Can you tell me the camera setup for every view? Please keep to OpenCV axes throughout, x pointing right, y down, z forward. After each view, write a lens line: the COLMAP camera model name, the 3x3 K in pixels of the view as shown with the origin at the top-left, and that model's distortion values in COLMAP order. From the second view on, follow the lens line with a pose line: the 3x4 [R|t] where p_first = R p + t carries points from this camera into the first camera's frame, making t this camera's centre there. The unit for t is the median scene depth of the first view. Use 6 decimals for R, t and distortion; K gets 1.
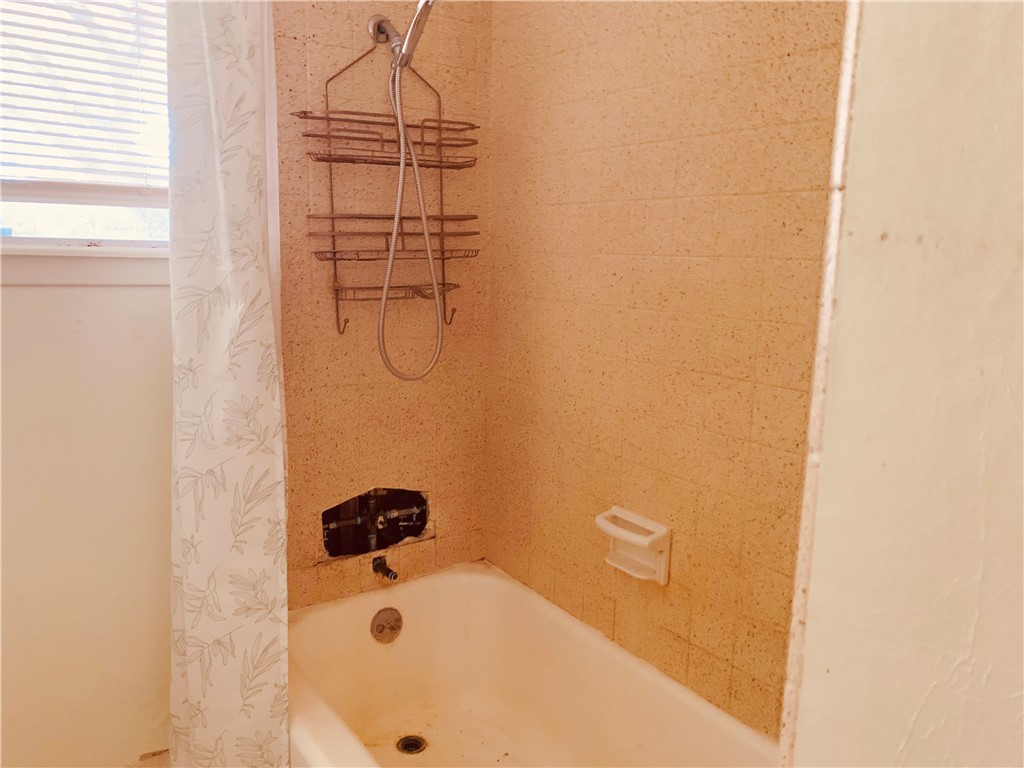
lens RADIAL K [[777.1, 0, 510.4], [0, 777.1, 424.2], [0, 0, 1]] dist [0.066399, -0.106511]
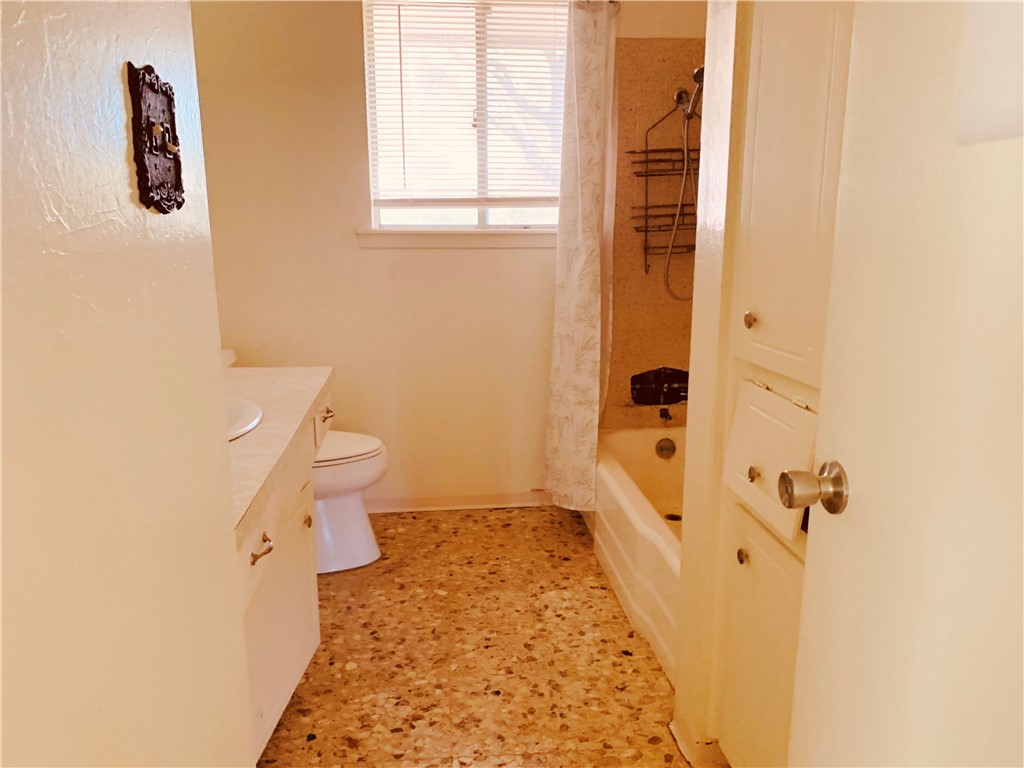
lens RADIAL K [[777.1, 0, 510.4], [0, 777.1, 424.2], [0, 0, 1]] dist [0.066399, -0.106511]
pose [[0.876770, 0.079237, -0.474337, 0.390044], [-0.060789, 0.996682, 0.054129, 0.152016], [0.477052, -0.018624, 0.878678, -0.728266]]
